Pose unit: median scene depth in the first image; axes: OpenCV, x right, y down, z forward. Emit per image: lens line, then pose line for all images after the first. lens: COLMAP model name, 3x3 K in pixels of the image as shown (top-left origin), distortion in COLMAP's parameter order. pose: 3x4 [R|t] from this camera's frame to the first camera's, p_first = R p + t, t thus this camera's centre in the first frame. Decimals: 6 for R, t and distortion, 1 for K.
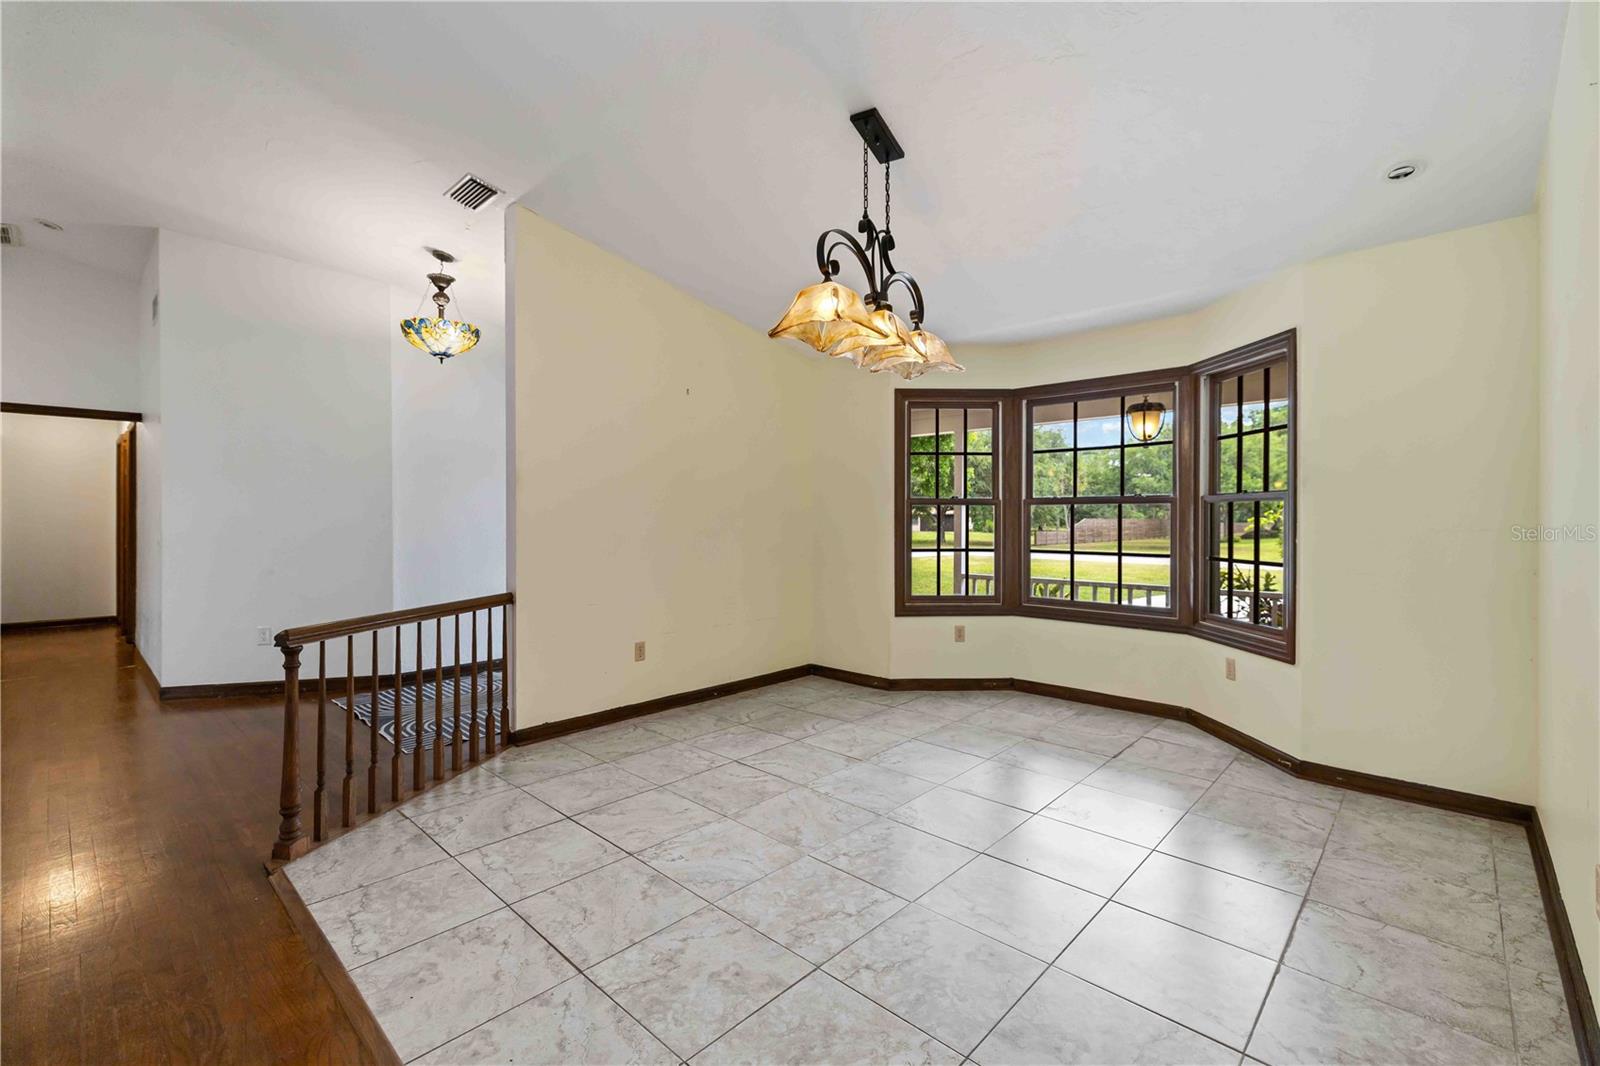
lens RADIAL K [[695.4, 0, 807.4], [0, 695.4, 538.3], [0, 0, 1]] dist [0.000778, 0.002069]
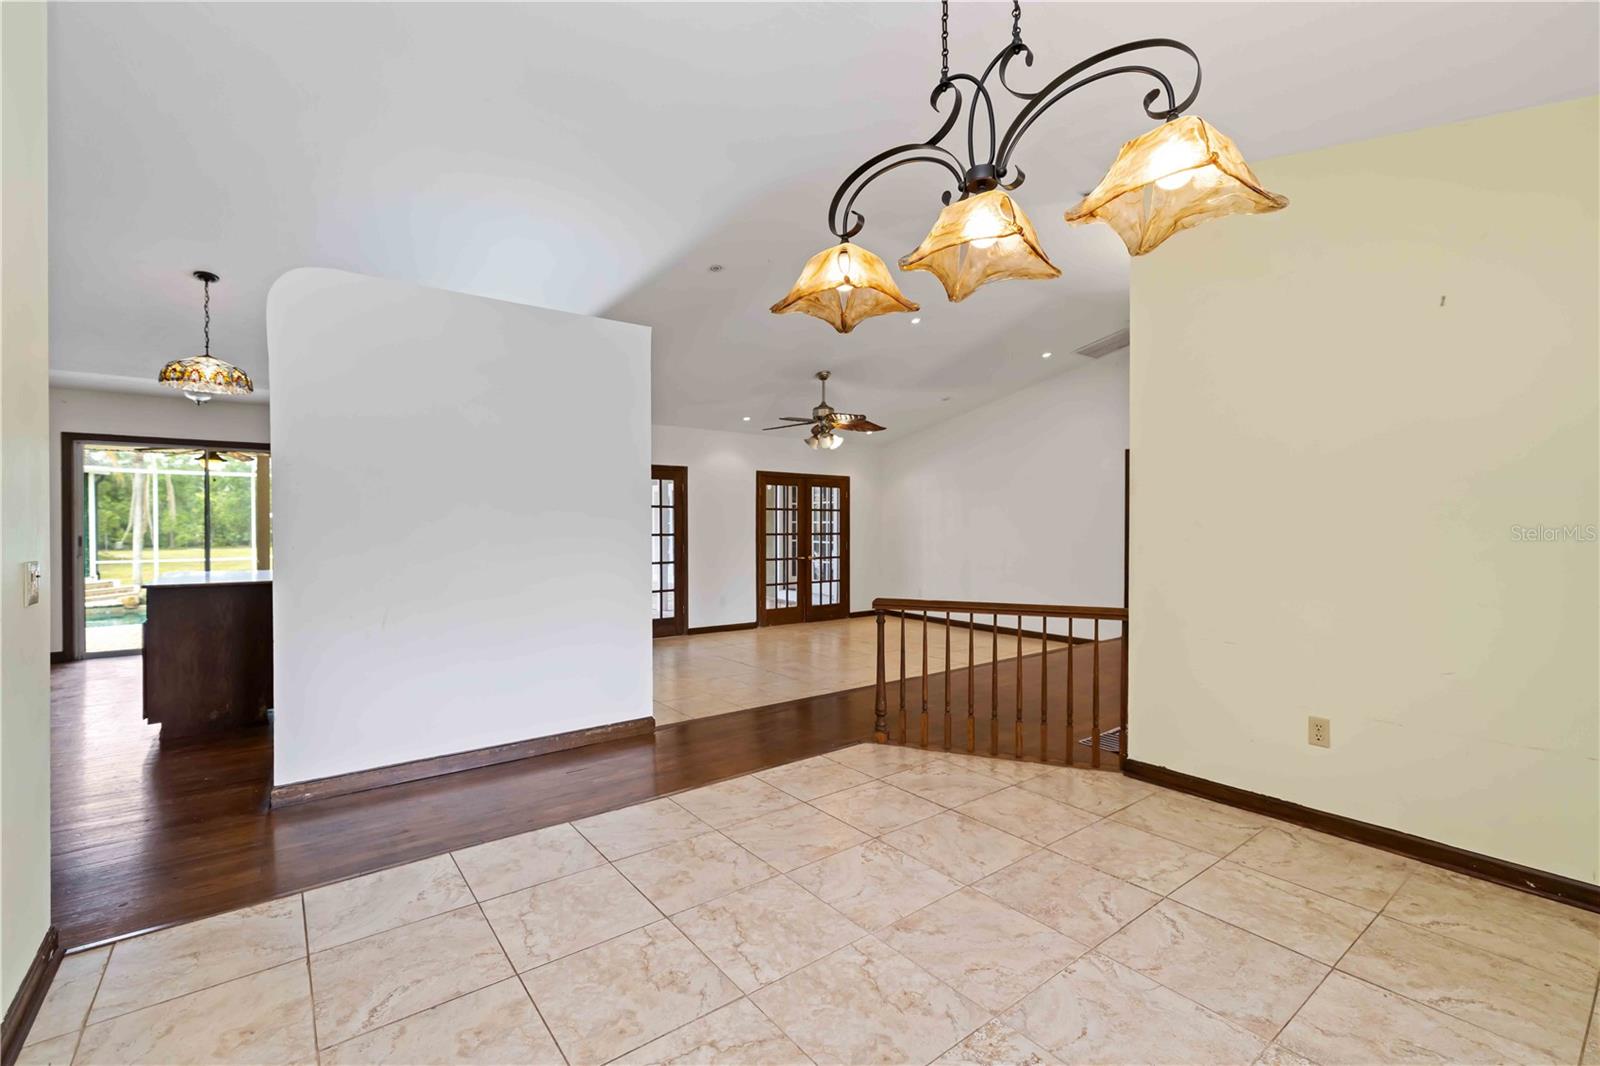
lens RADIAL K [[695.4, 0, 793.7], [0, 695.4, 528.5], [0, 0, 1]] dist [0.000778, 0.002069]
pose [[-0.170936, 0.001986, -0.985280, 0.709957], [-0.028509, 0.999569, 0.006961, -0.031270], [0.984870, 0.029280, -0.170806, 0.874440]]
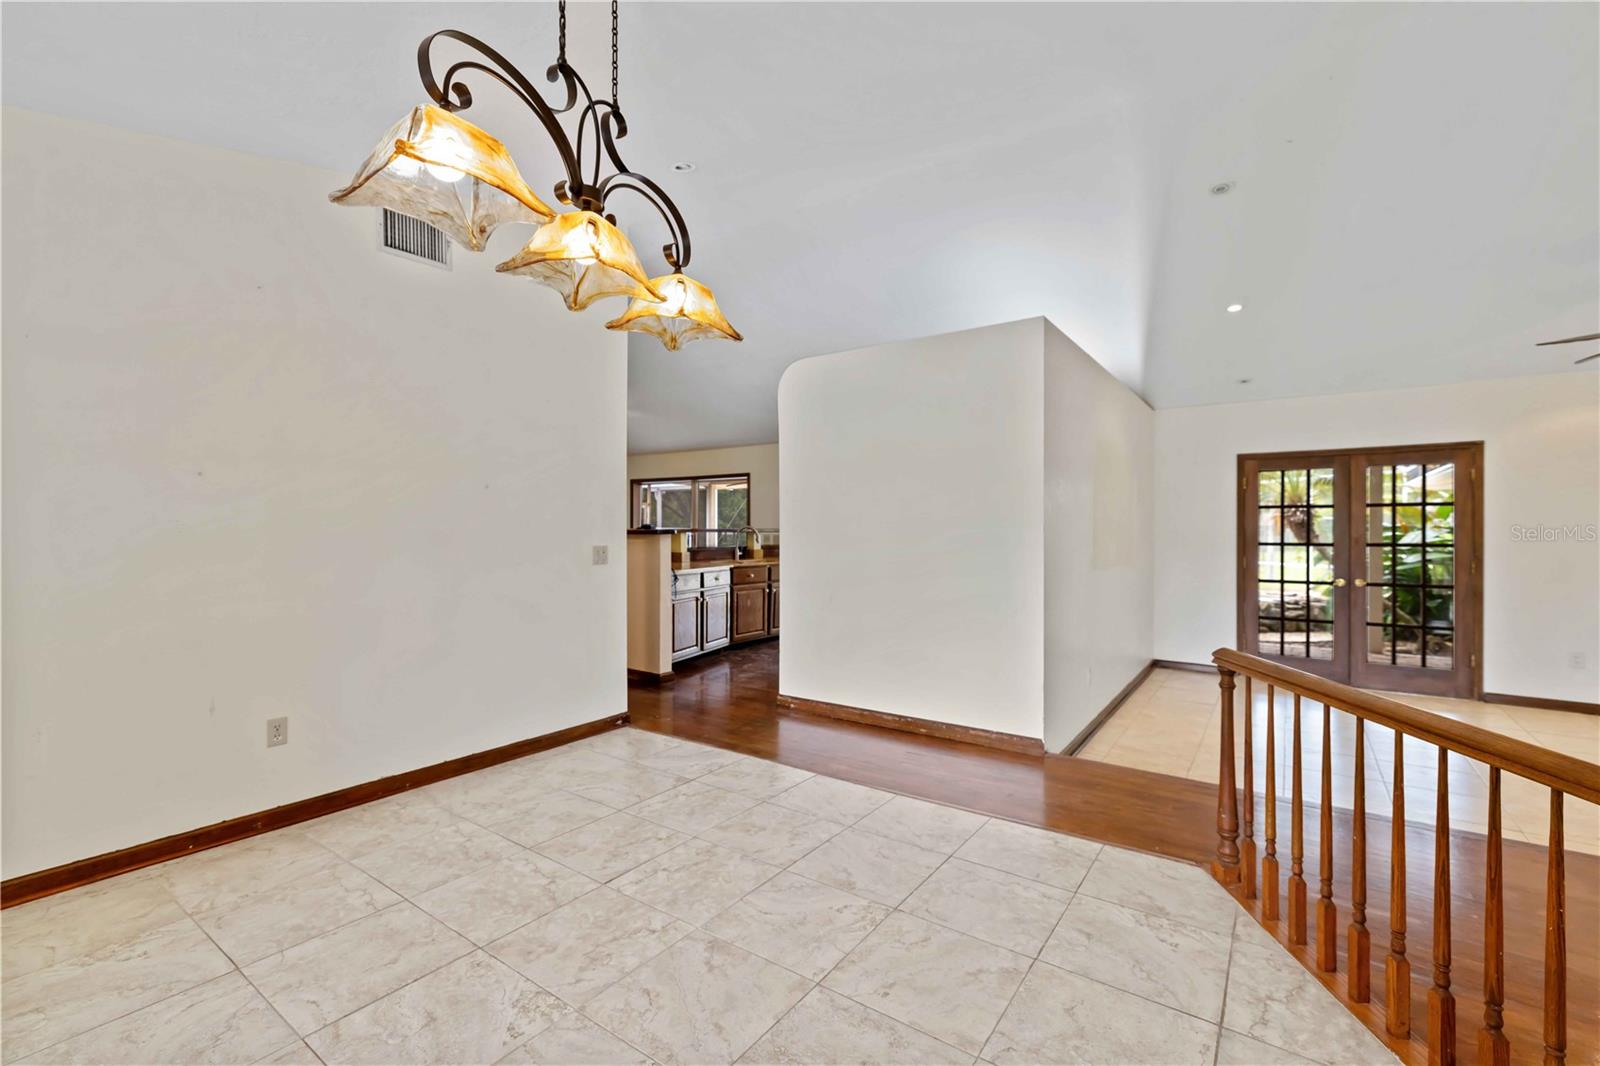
lens RADIAL K [[695.4, 0, 799.5], [0, 695.4, 534.0], [0, 0, 1]] dist [0.000778, 0.002069]
pose [[-0.992870, -0.005091, -0.119093, -0.016408], [-0.009114, 0.999405, 0.033260, -0.049813], [0.118852, 0.034108, -0.992326, 1.557151]]
